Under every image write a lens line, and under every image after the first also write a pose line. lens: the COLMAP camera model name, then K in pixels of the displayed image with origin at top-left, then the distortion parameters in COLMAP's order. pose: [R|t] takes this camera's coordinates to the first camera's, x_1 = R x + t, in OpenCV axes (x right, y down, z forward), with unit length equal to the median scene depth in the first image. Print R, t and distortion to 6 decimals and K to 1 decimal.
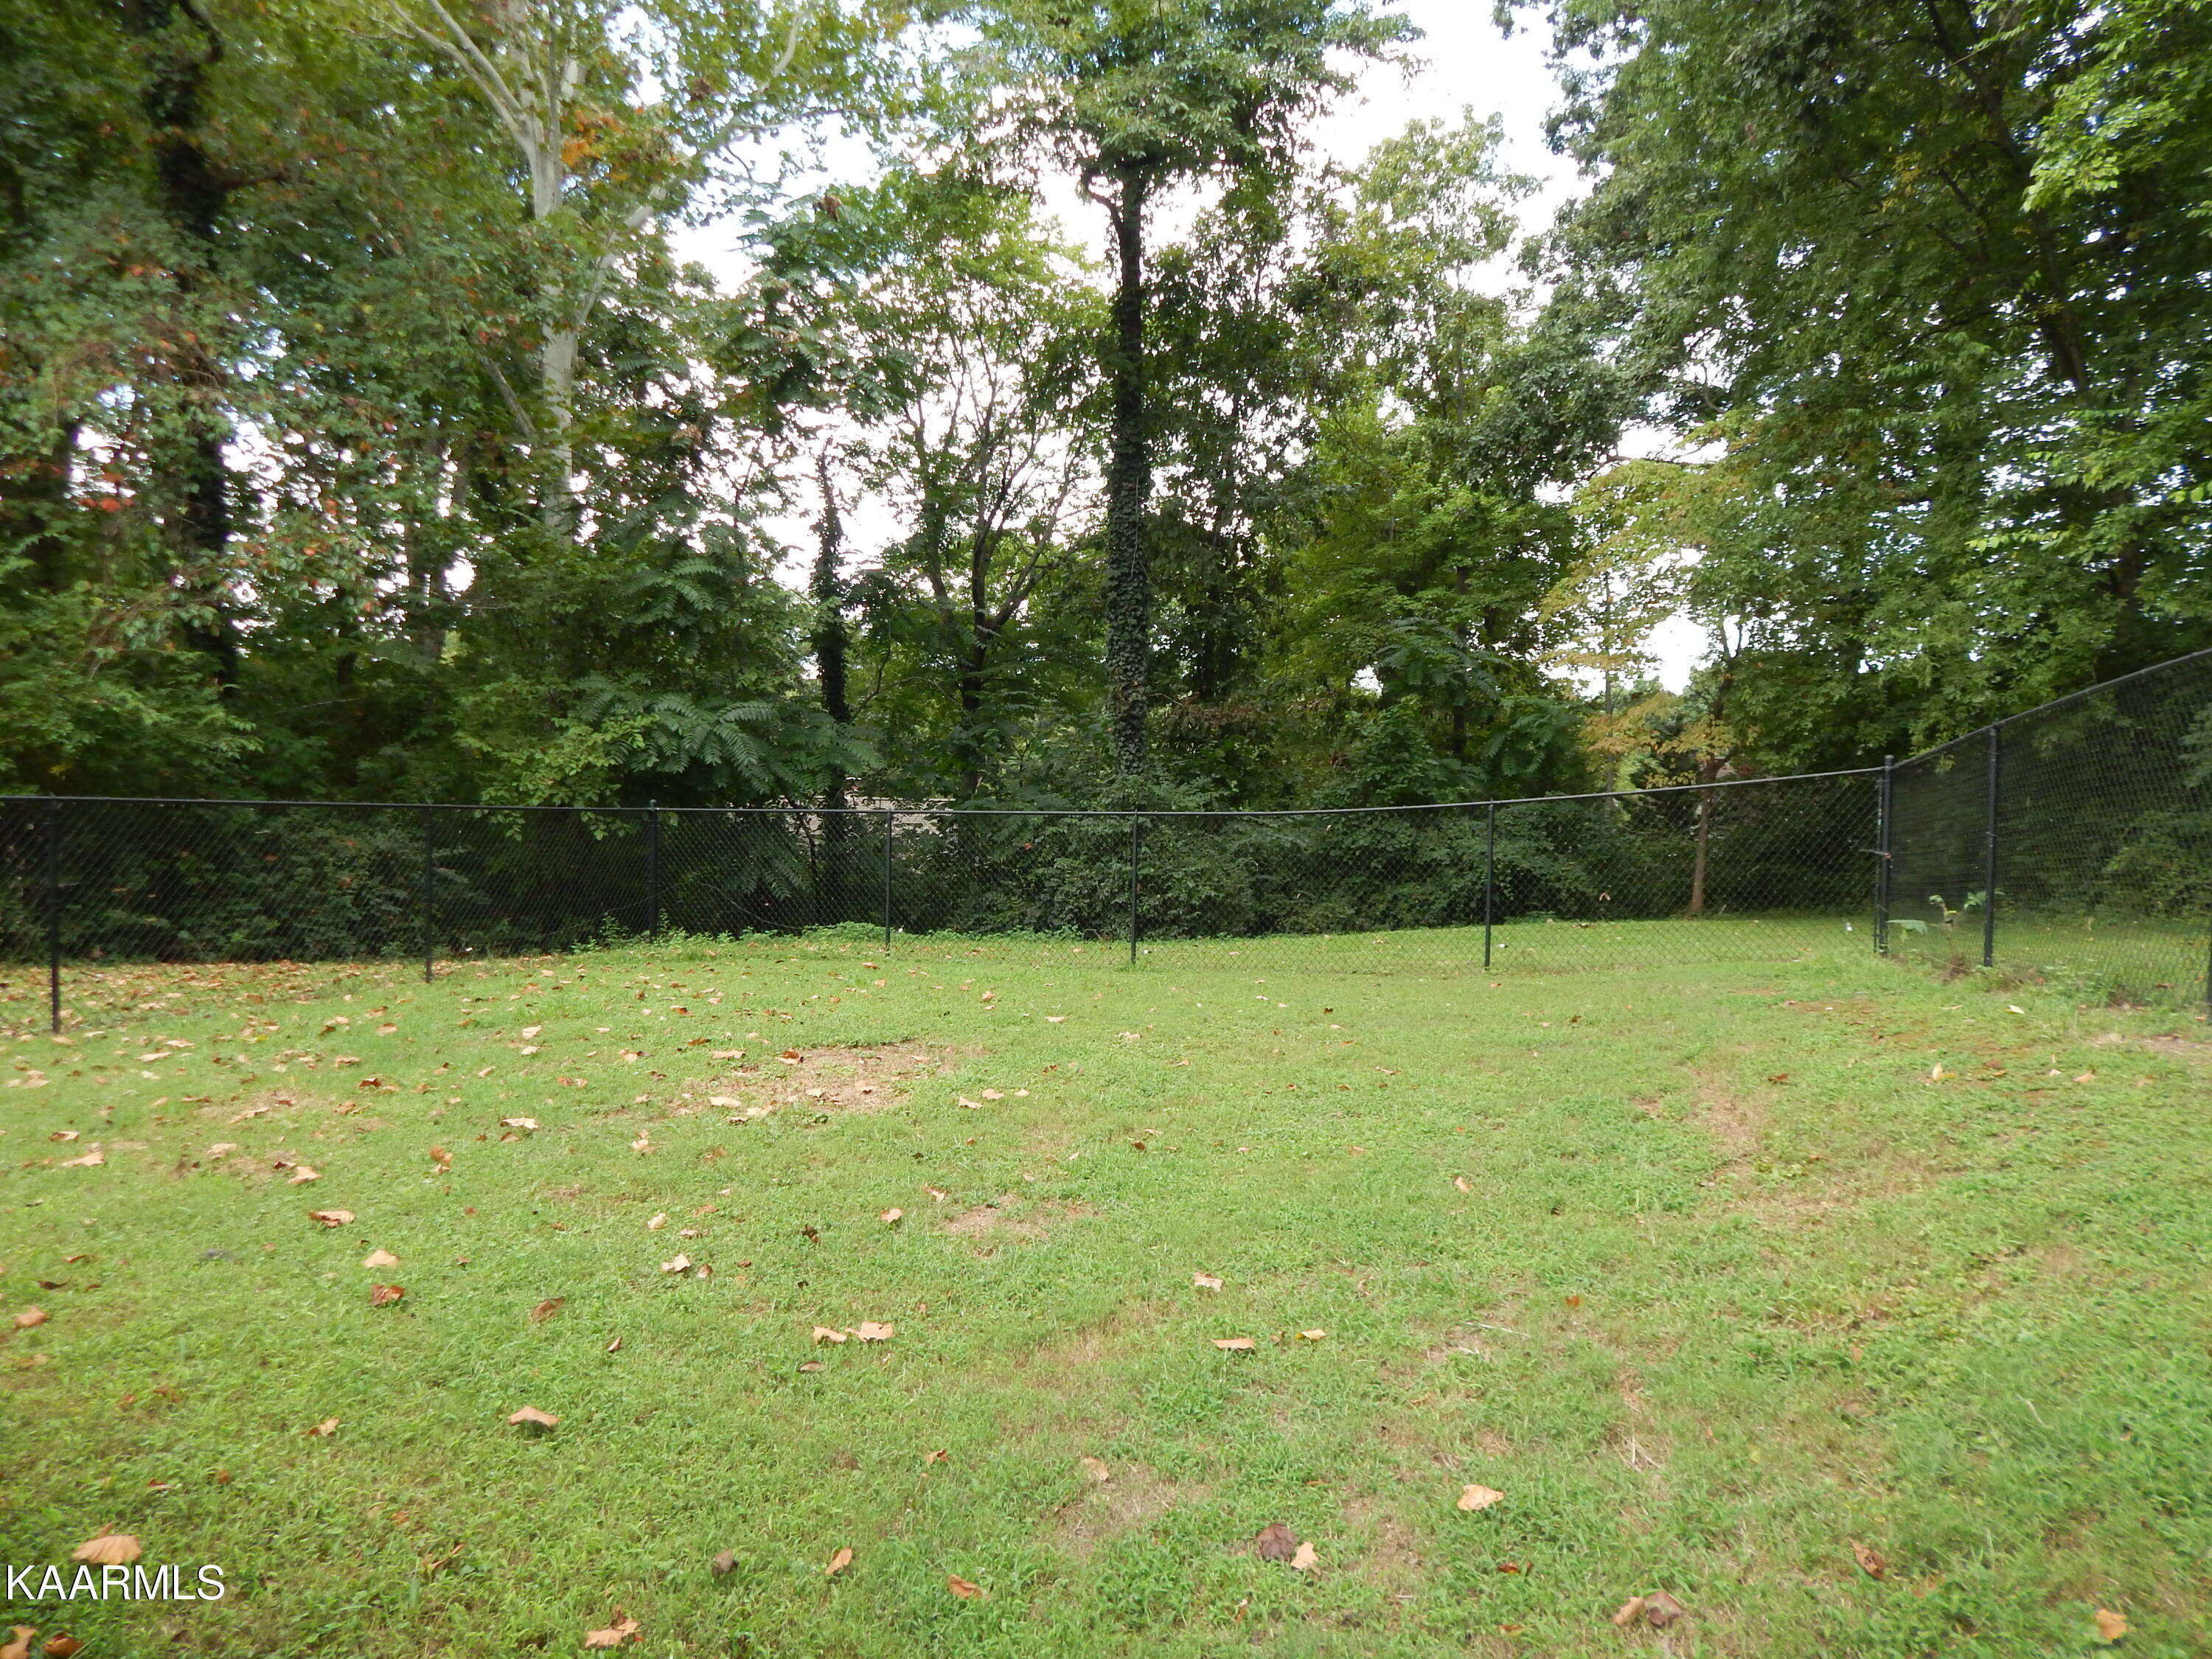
lens RADIAL K [[1466.3, 0, 1108.8], [0, 1466.3, 830.5], [0, 0, 1]] dist [0.007107, -0.009387]
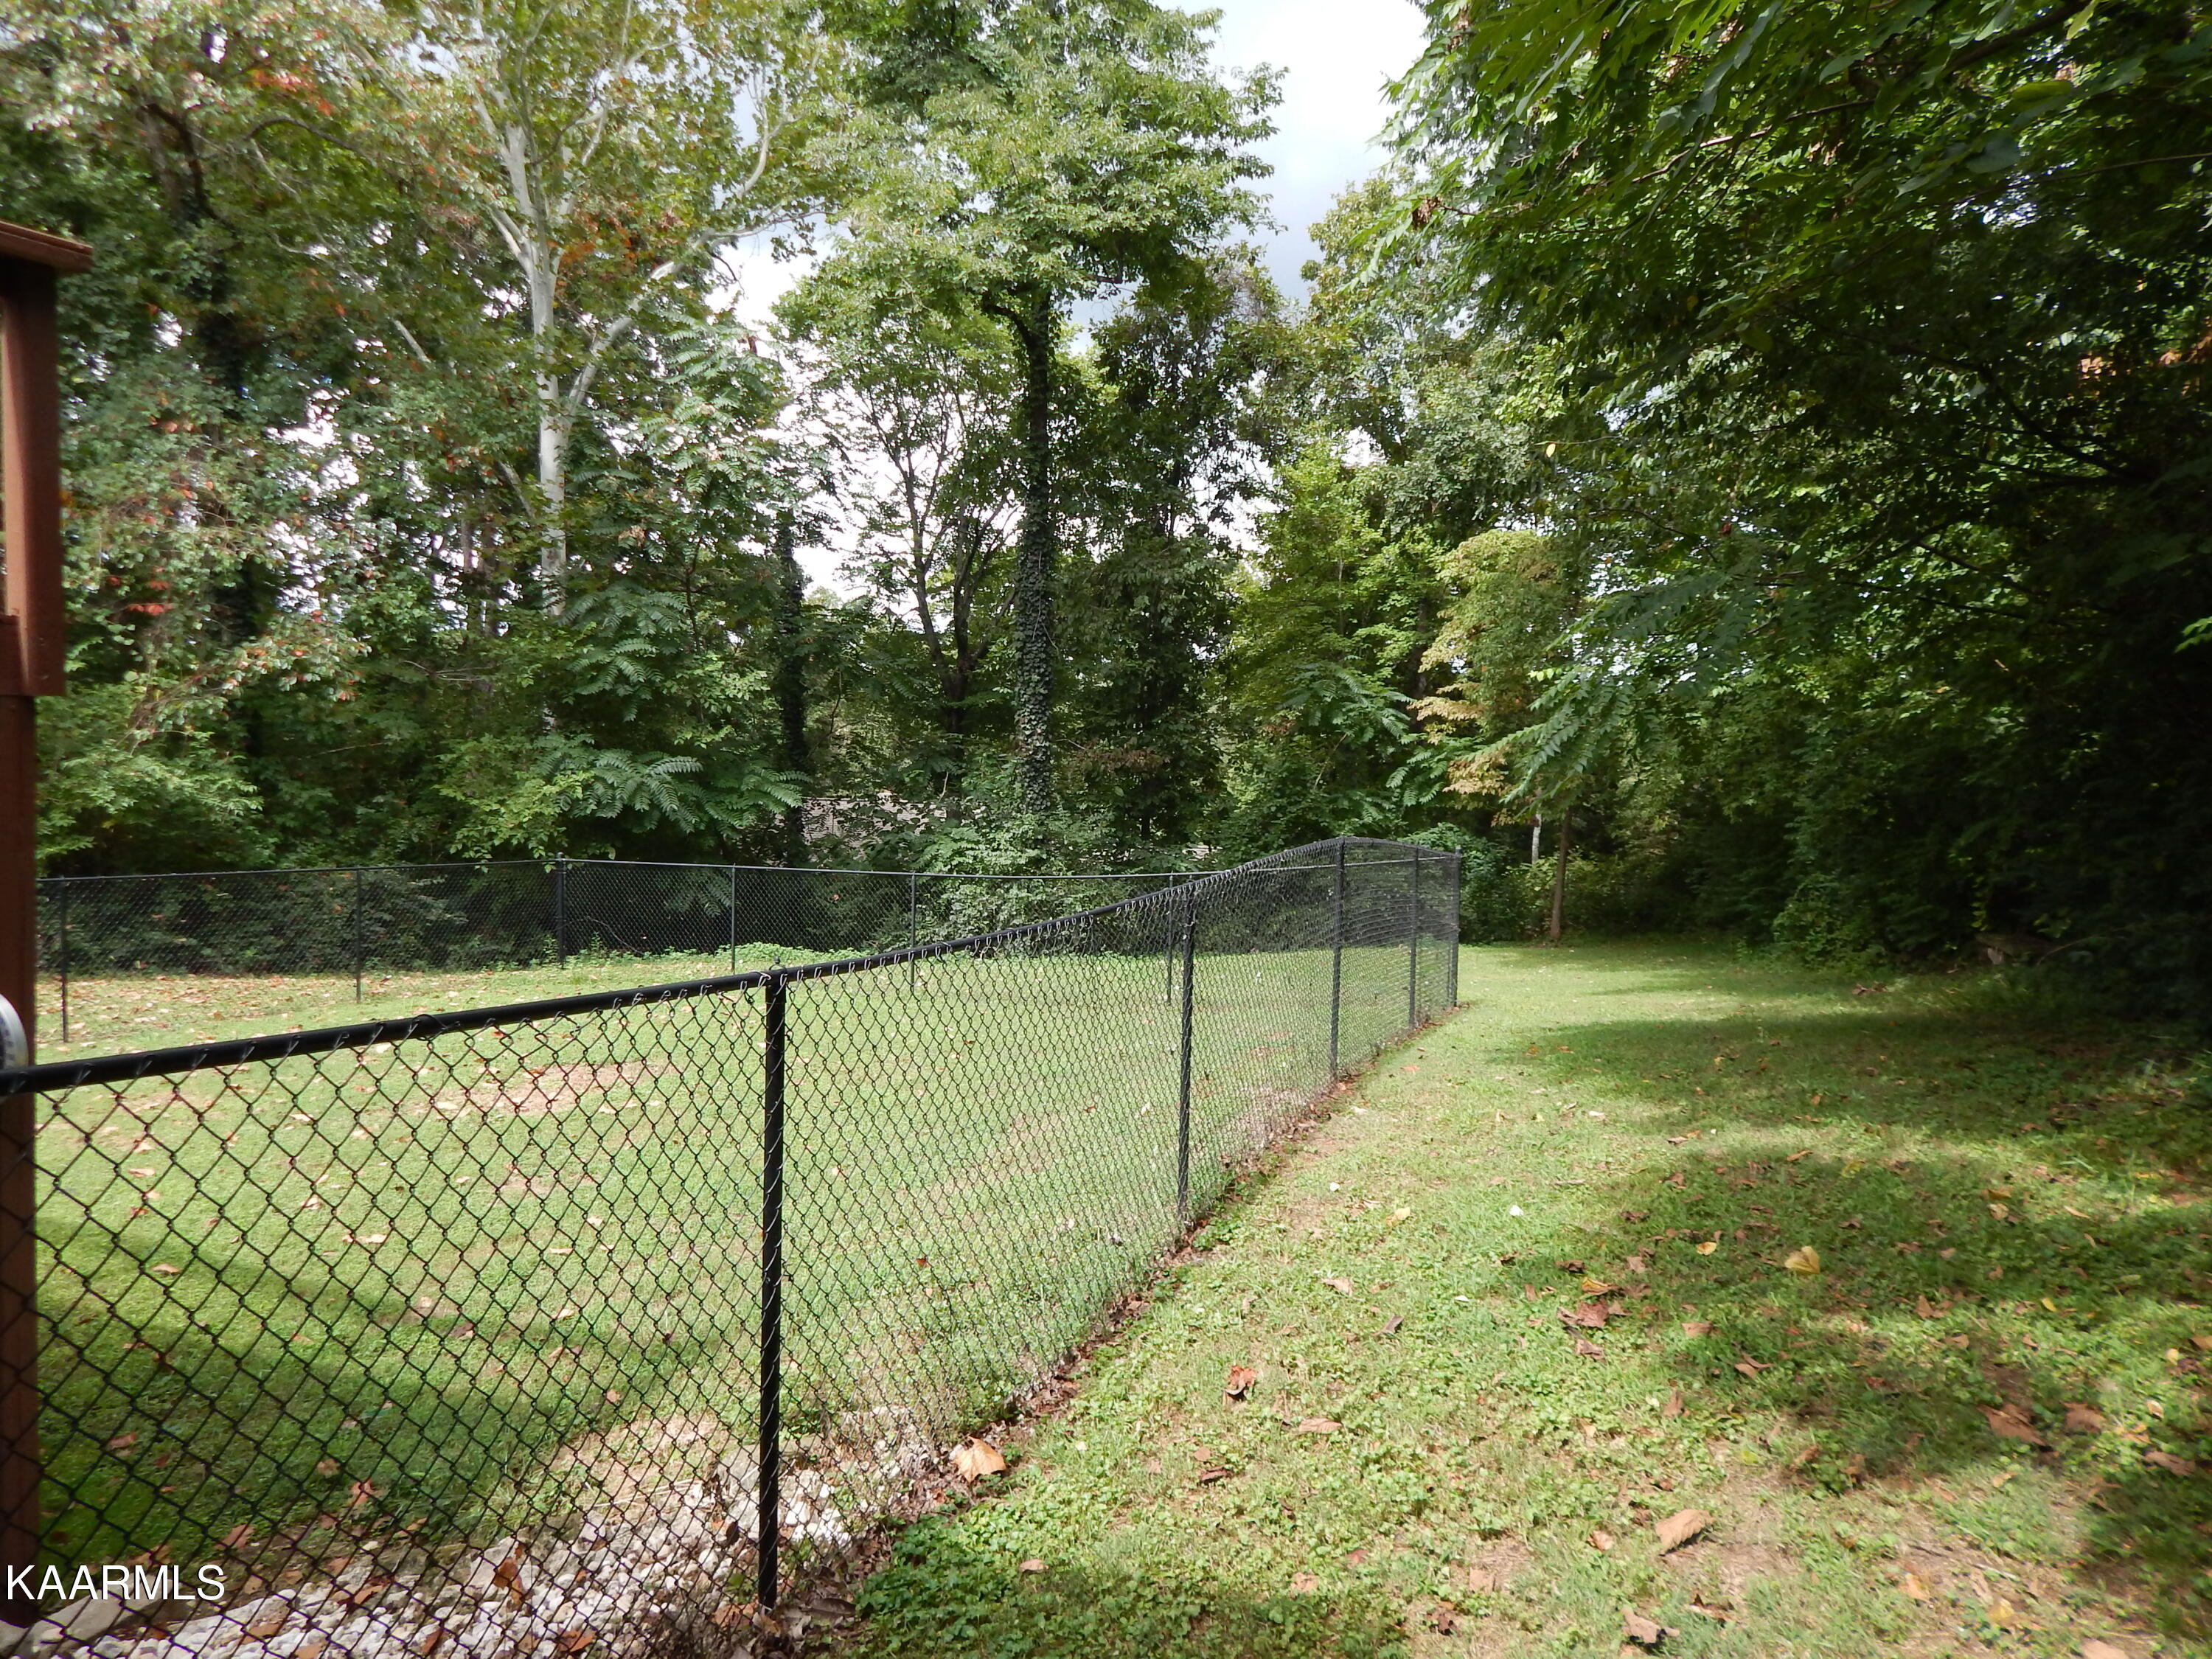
lens RADIAL K [[1466.3, 0, 1099.5], [0, 1466.3, 830.3], [0, 0, 1]] dist [0.007107, -0.009387]
pose [[0.997370, 0.010413, -0.071723, 0.191169], [-0.009808, 0.999913, 0.008787, -0.043731], [0.071808, -0.008060, 0.997386, -0.173685]]
